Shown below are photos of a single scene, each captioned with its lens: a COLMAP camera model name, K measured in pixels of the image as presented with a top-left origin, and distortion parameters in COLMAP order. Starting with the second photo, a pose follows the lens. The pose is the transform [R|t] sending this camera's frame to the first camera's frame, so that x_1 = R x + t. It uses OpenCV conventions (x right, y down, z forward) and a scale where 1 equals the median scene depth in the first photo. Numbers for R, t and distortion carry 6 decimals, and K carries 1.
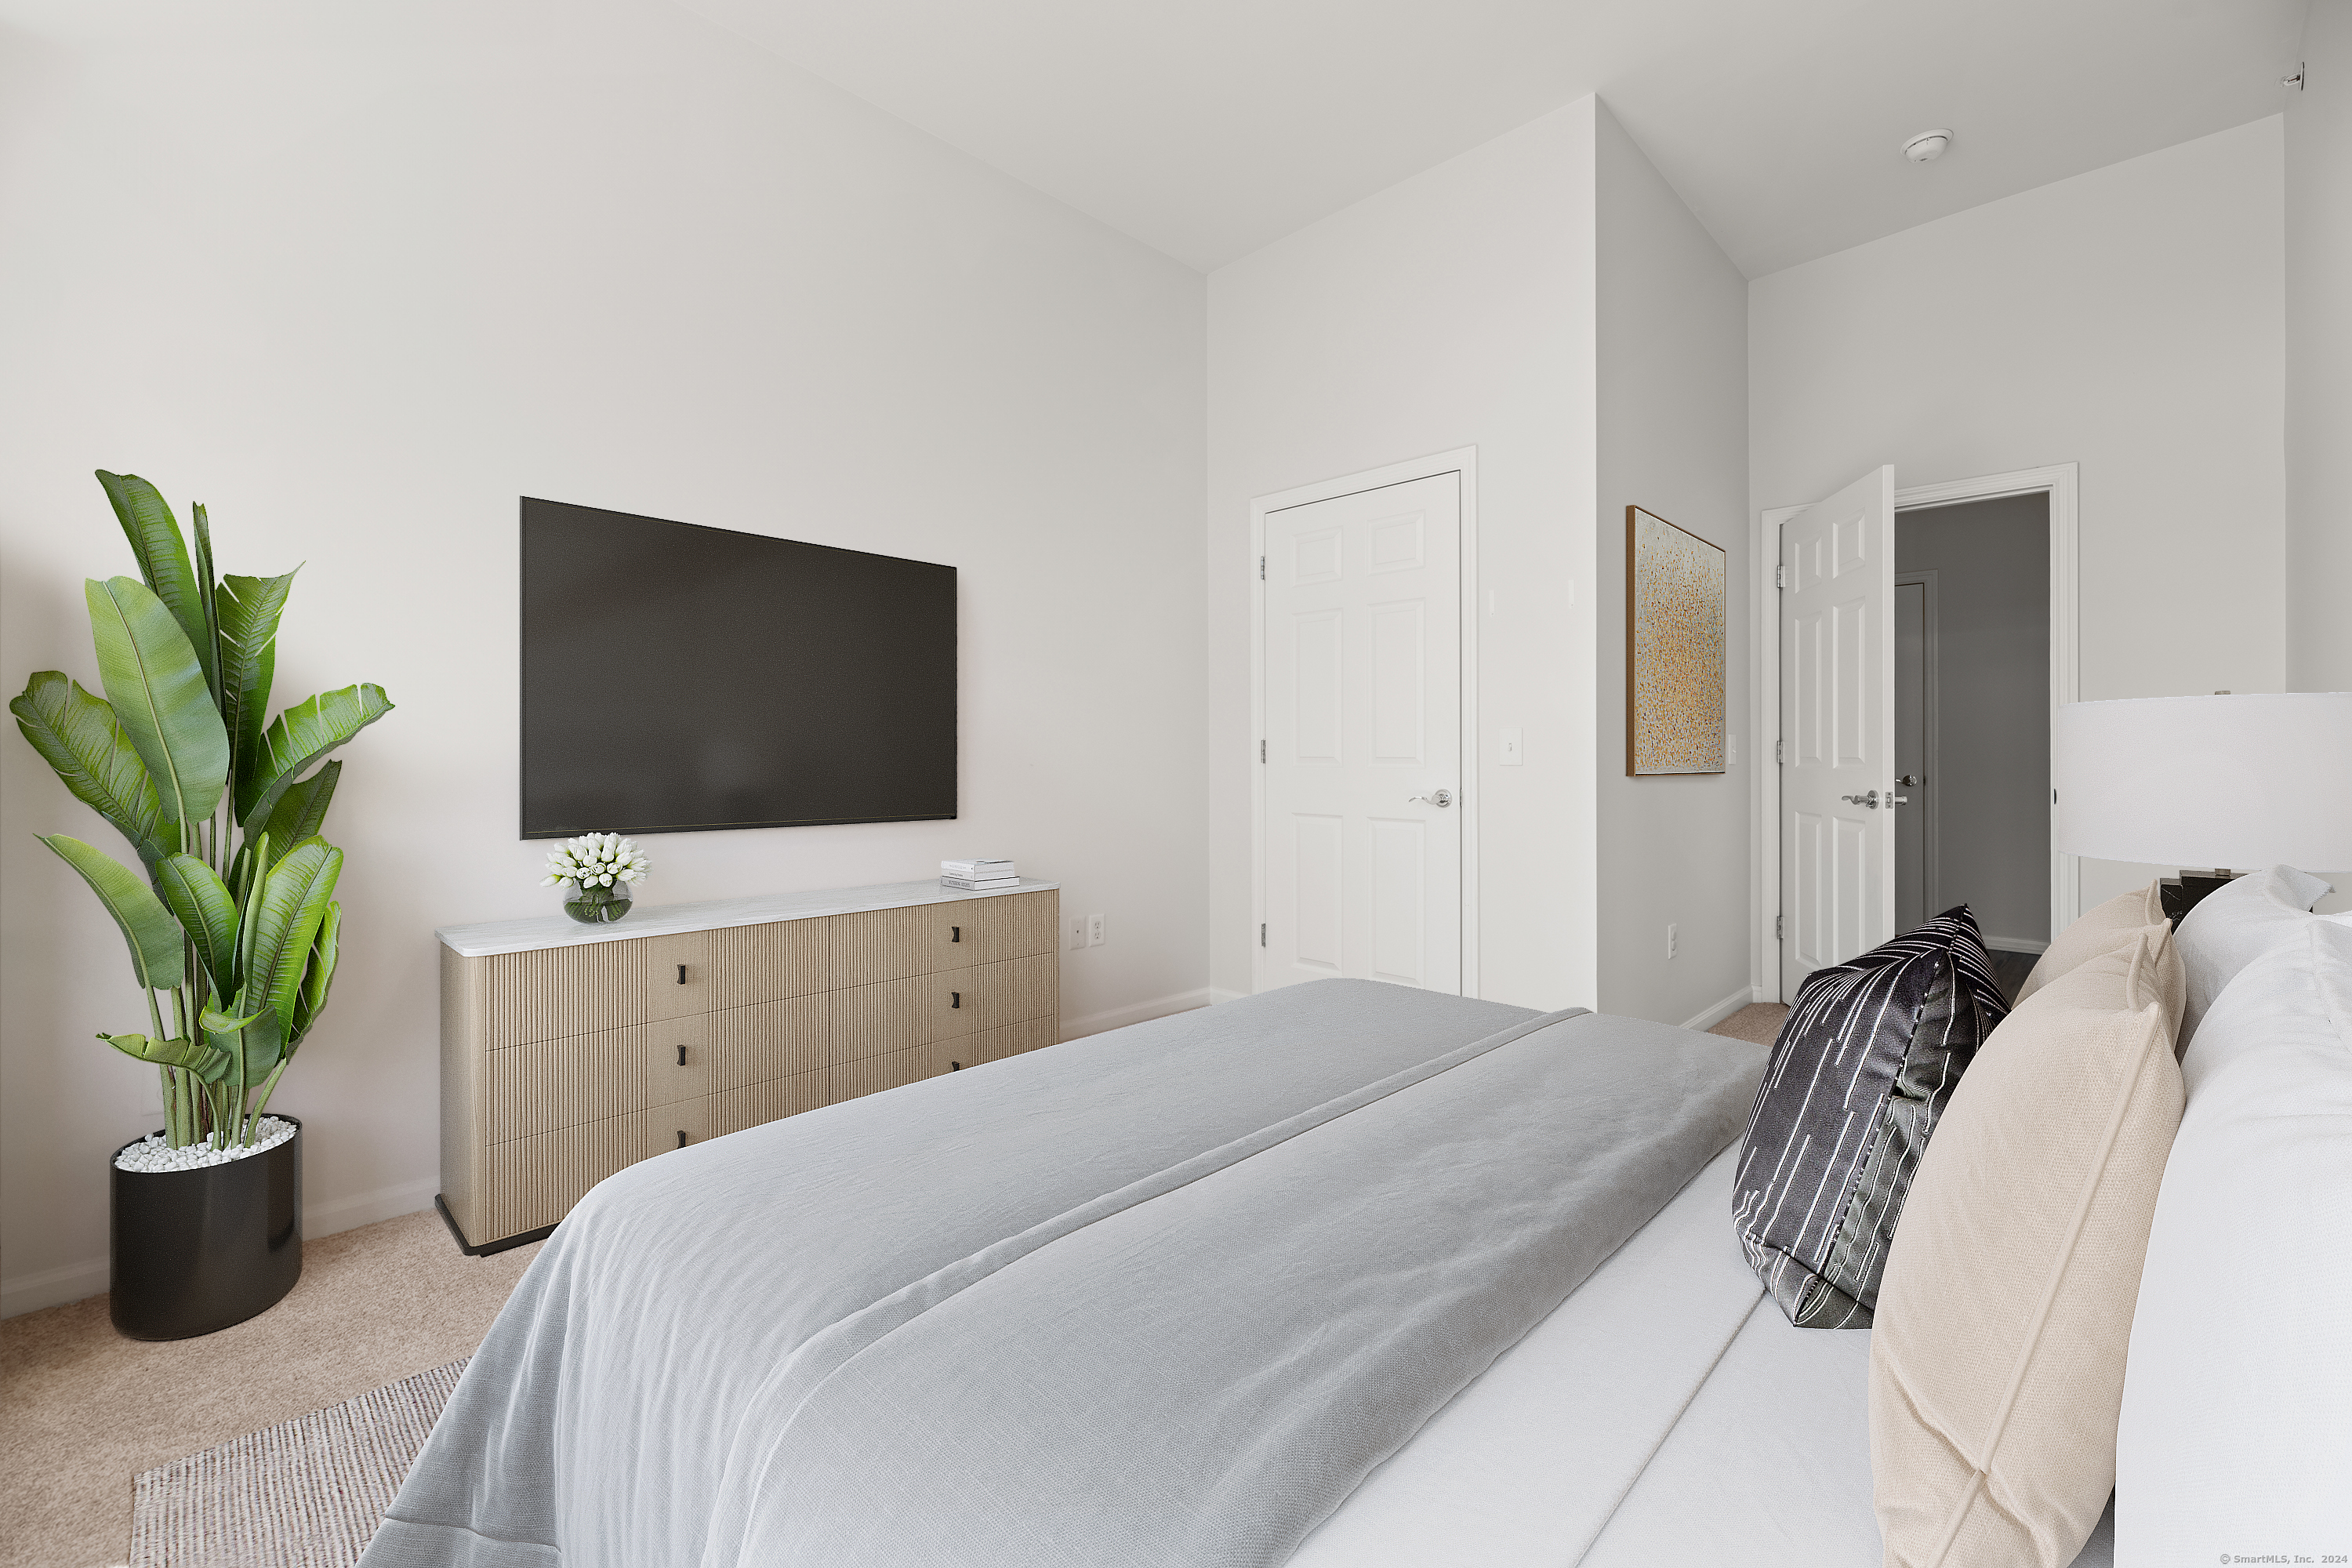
lens RADIAL K [[987.9, 0, 1176.0], [0, 987.9, 784.0], [0, 0, 1]] dist [-0.106080, 0.000127]
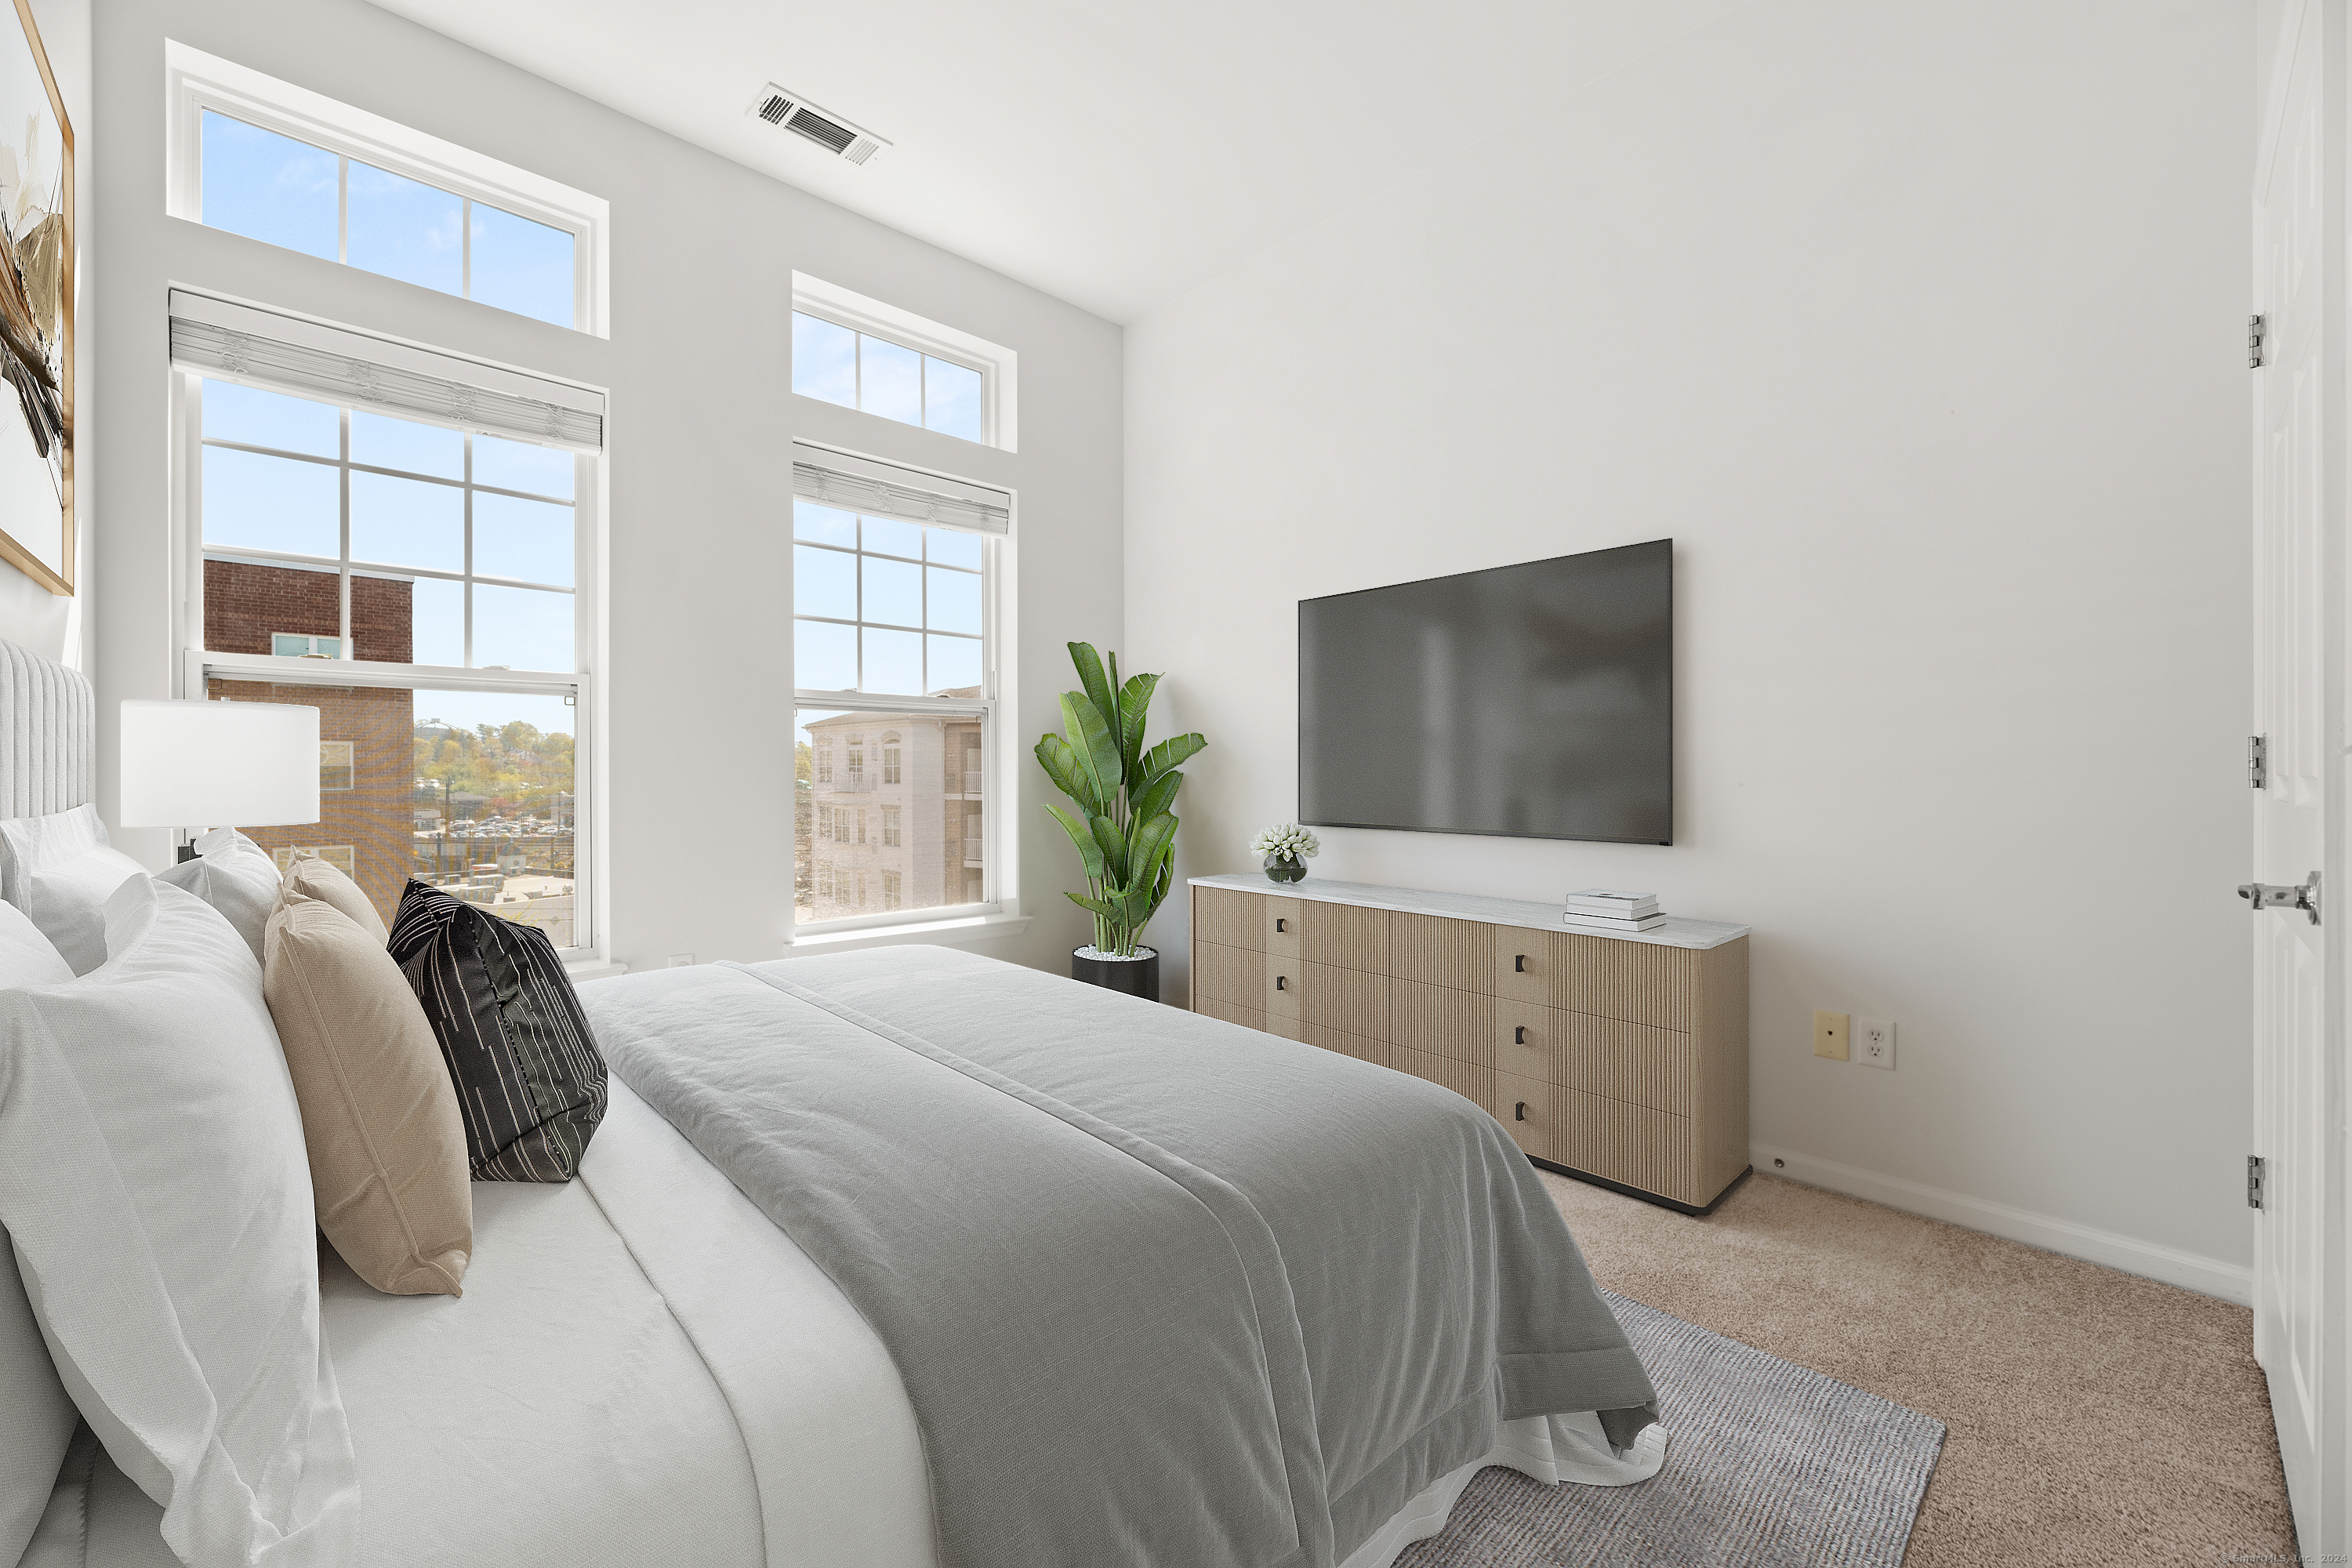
lens RADIAL K [[925.9, 0, 1176.0], [0, 925.9, 784.0], [0, 0, 1]] dist [-0.000027, 0.000017]
pose [[-0.033690, 0.012746, -0.999351, 1.093898], [-0.028127, 0.999511, 0.013696, -0.032008], [0.999036, 0.028570, -0.033315, 1.139872]]
